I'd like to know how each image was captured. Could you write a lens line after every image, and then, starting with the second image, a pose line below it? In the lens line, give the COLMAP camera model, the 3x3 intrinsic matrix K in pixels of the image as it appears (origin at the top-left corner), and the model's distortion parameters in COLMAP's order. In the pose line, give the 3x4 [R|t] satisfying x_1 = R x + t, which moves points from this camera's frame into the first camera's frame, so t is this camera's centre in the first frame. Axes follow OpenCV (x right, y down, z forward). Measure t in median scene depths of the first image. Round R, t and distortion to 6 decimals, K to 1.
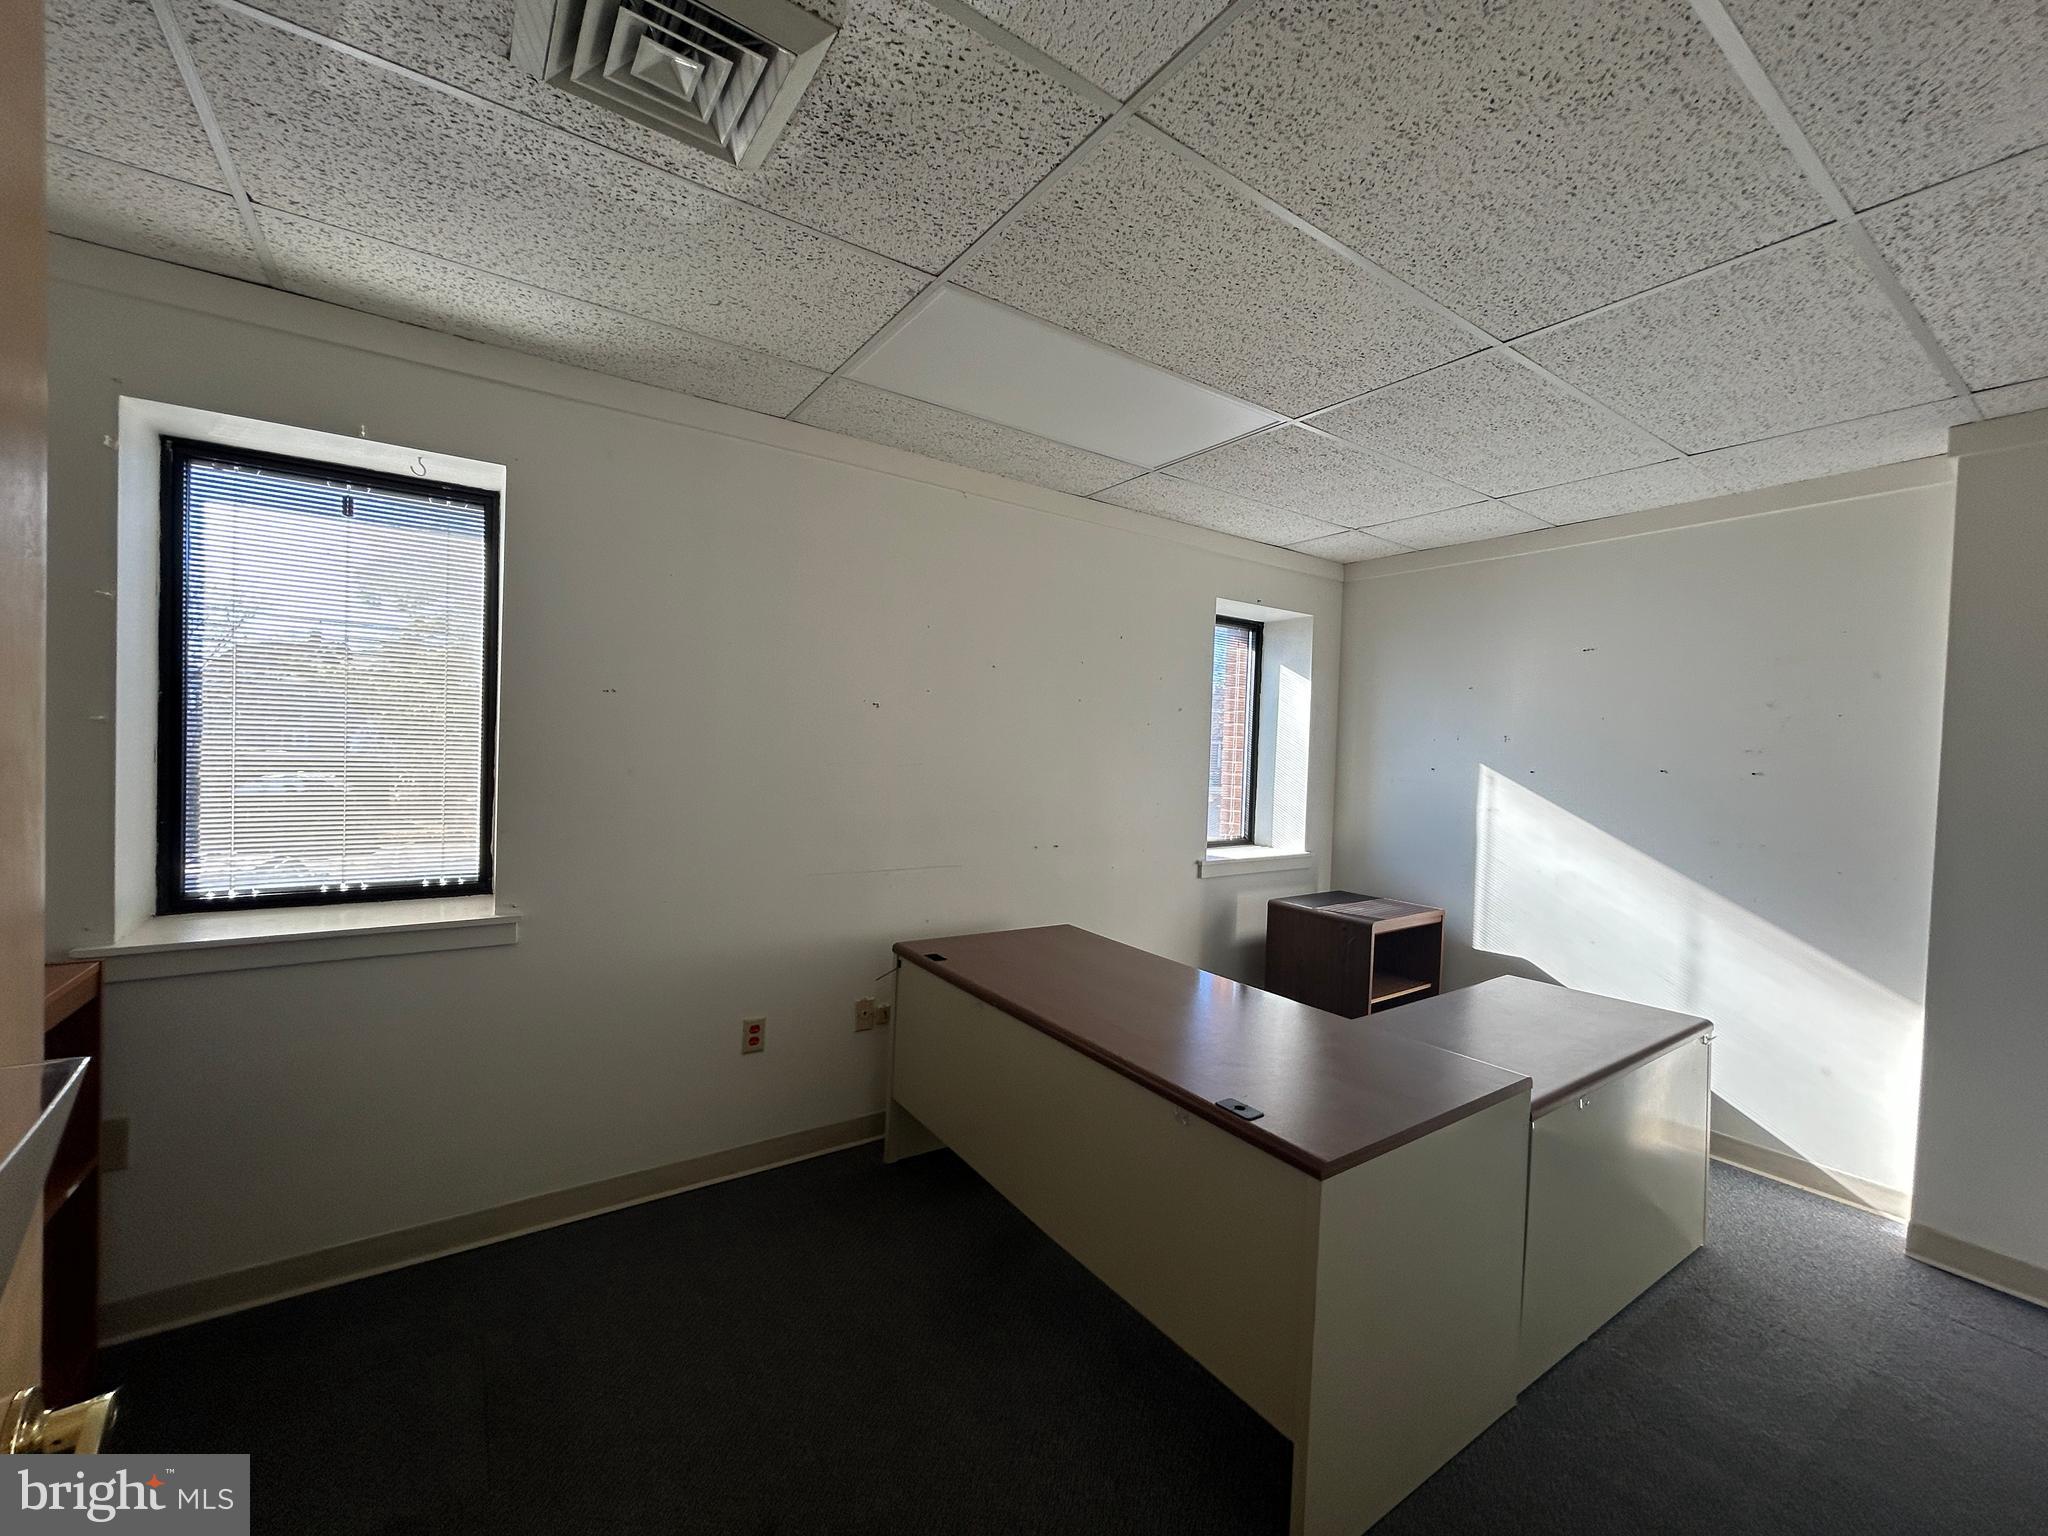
lens RADIAL K [[818.4, 0, 1025.1], [0, 818.4, 763.9], [0, 0, 1]] dist [-0.000516, -0.000369]
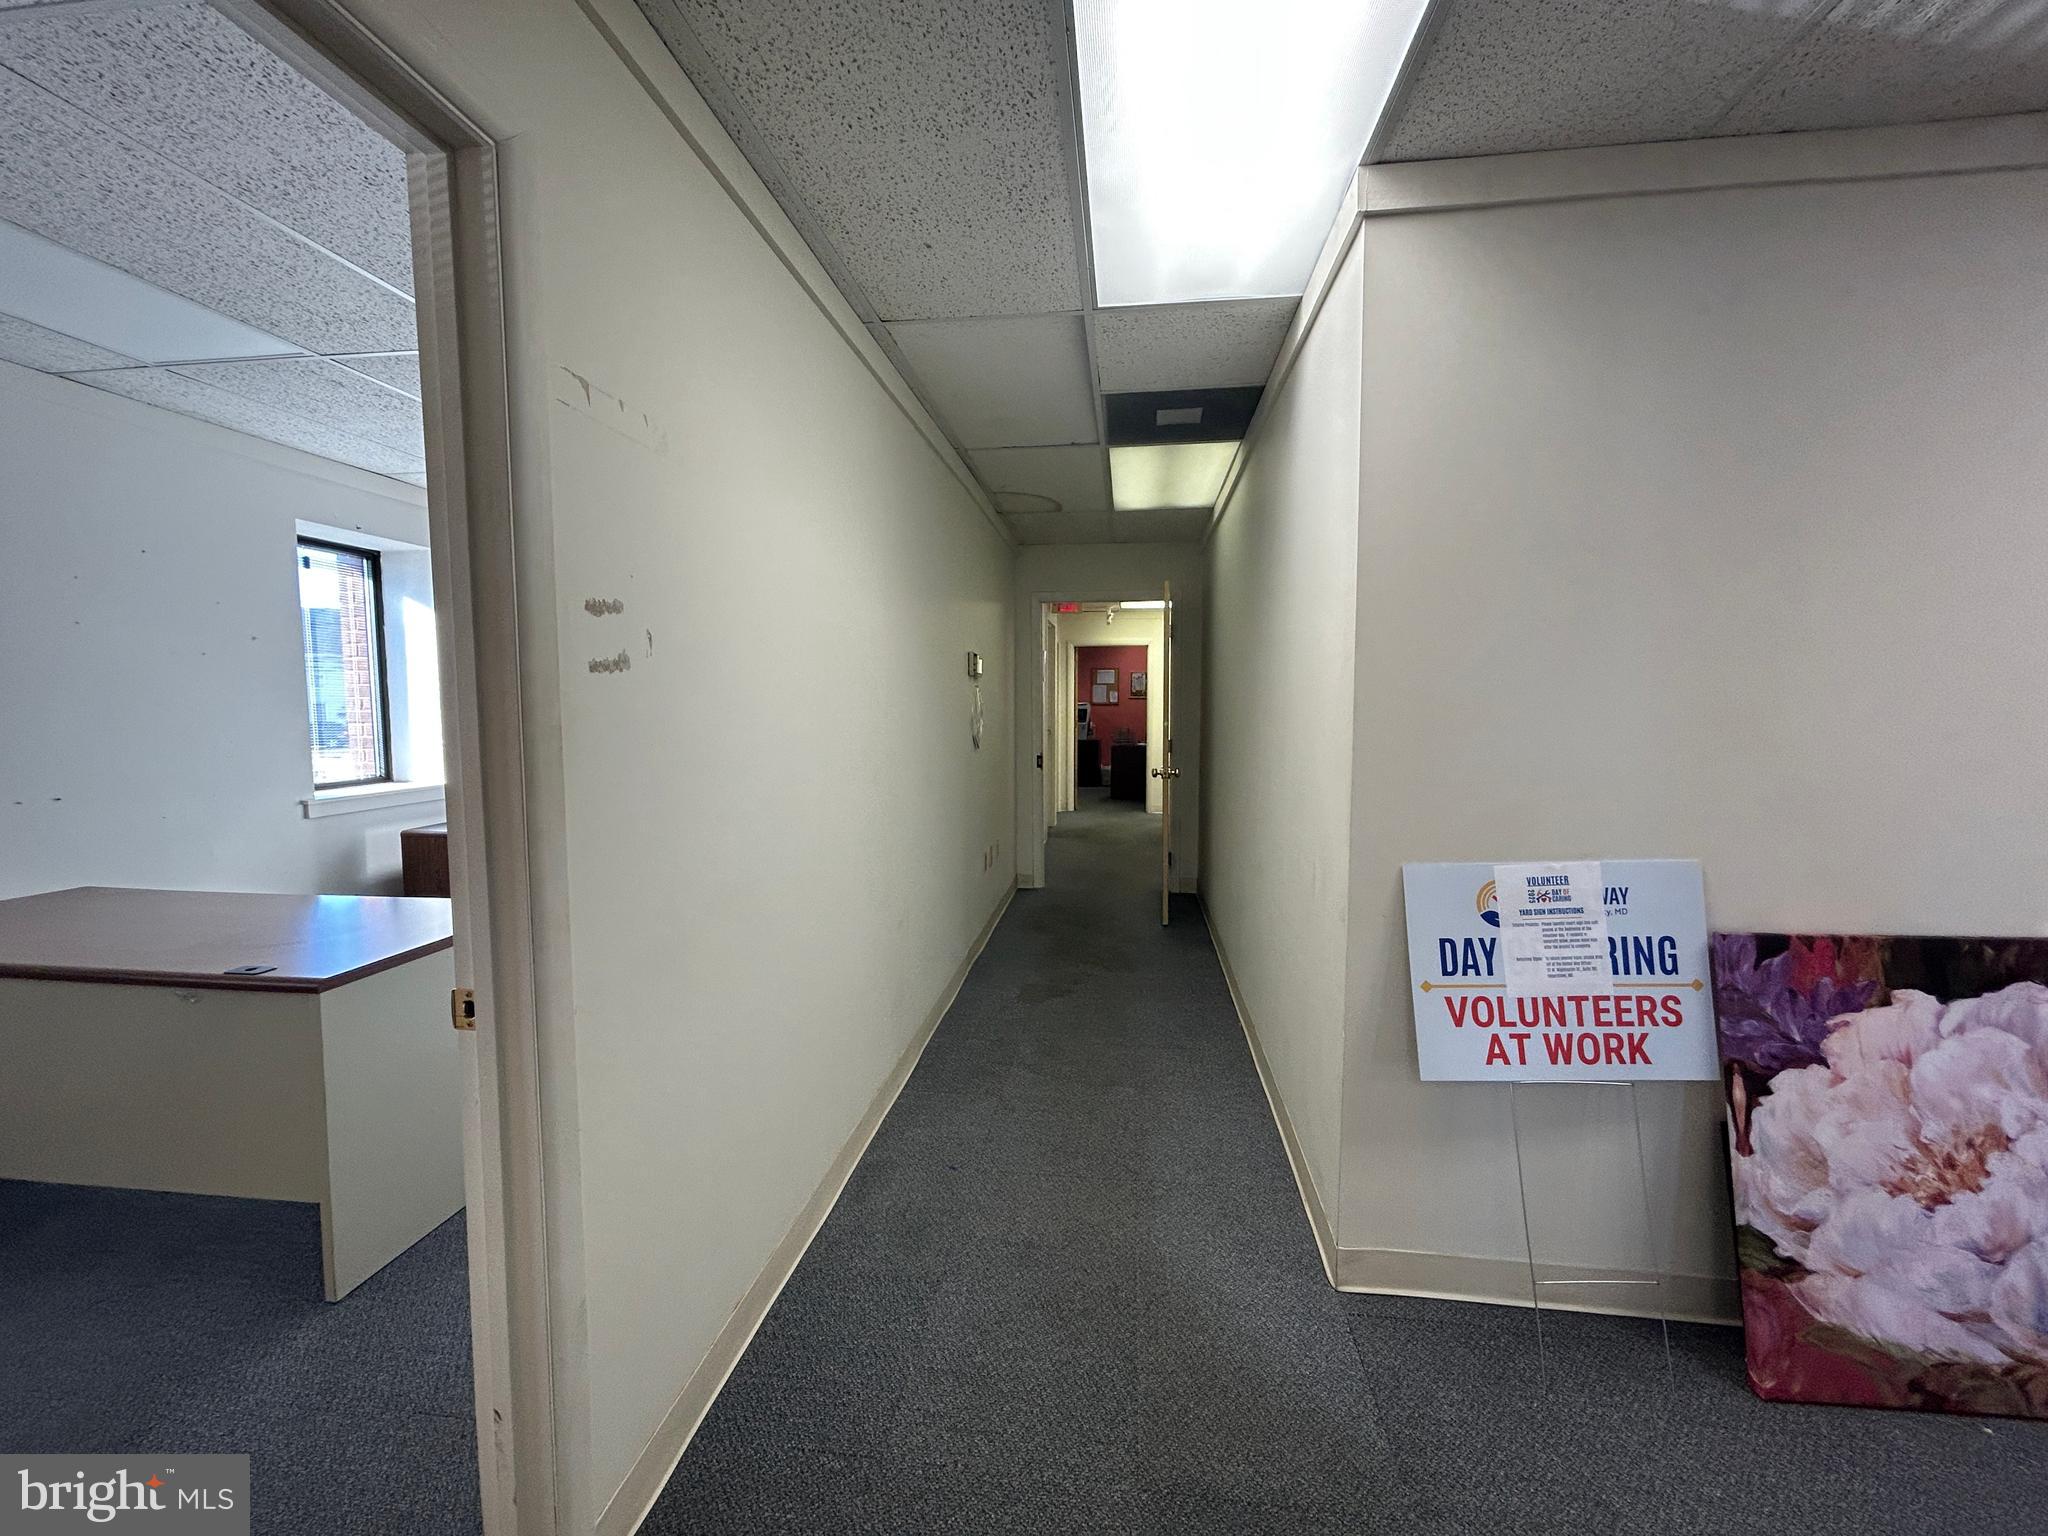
lens RADIAL K [[818.4, 0, 1025.1], [0, 818.4, 763.9], [0, 0, 1]] dist [-0.000516, -0.000369]
pose [[0.660776, -0.094132, 0.744657, 0.130665], [0.044108, 0.995260, 0.086671, 0.063826], [-0.749286, -0.024425, 0.661796, -0.515813]]
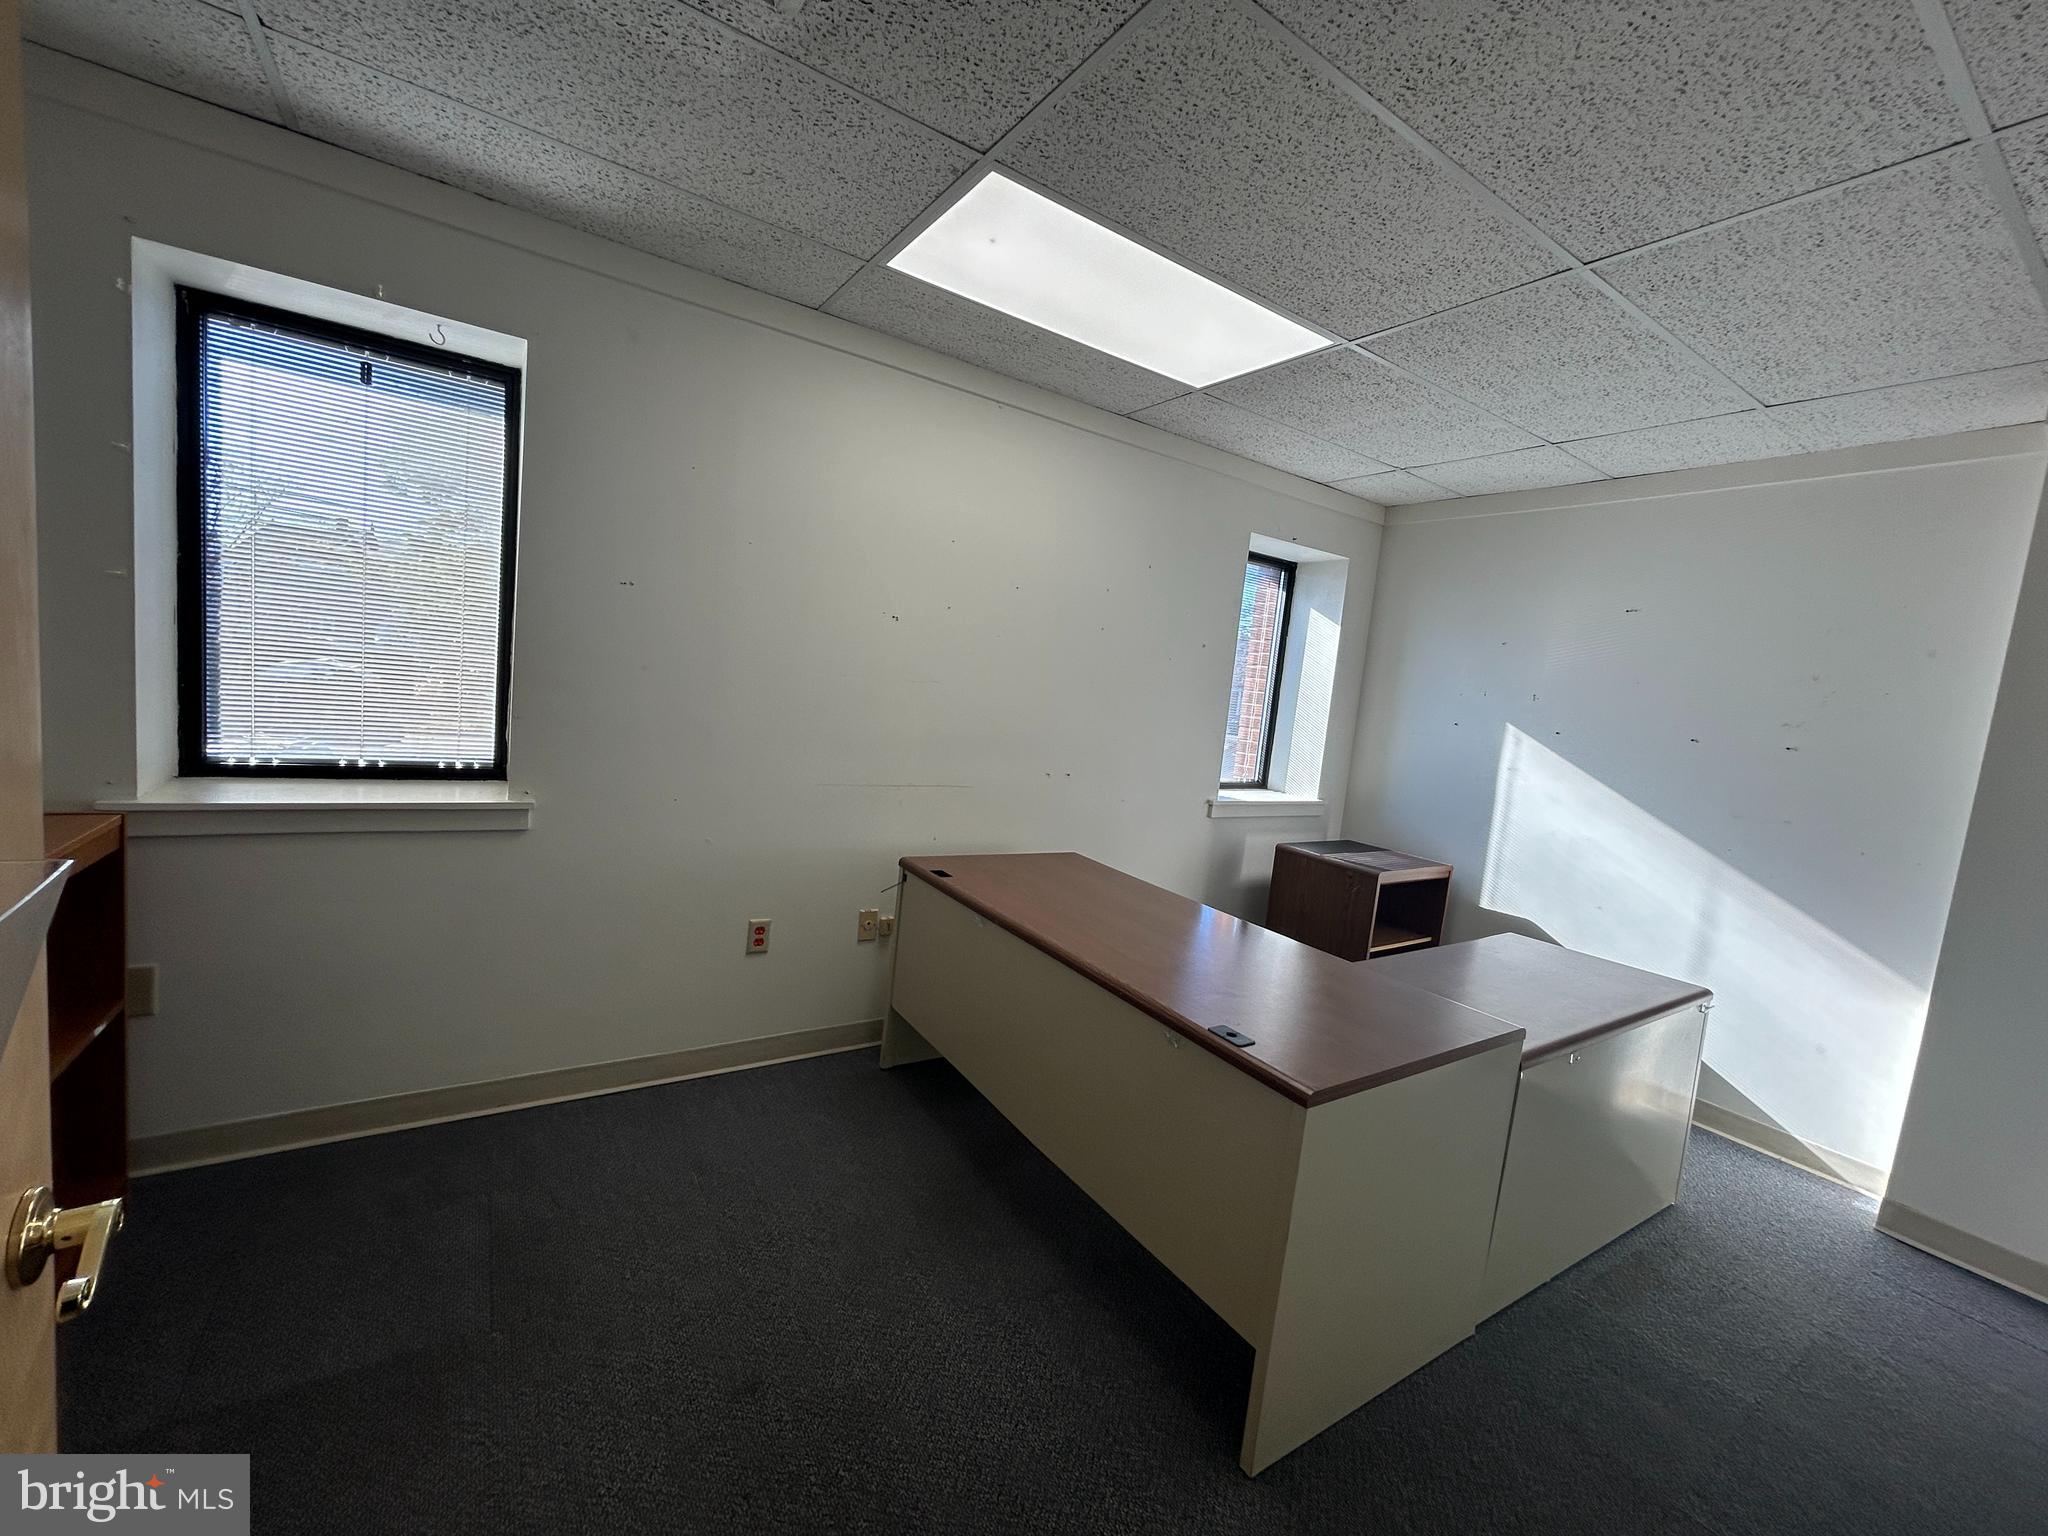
lens RADIAL K [[819.0, 0, 1024.4], [0, 819.0, 762.7], [0, 0, 1]] dist [0.000119, -0.001073]
pose [[0.997588, 0.067310, -0.016936, 0.001631], [-0.065770, 0.994688, 0.079180, 0.018811], [0.022176, -0.077875, 0.996716, 0.011103]]
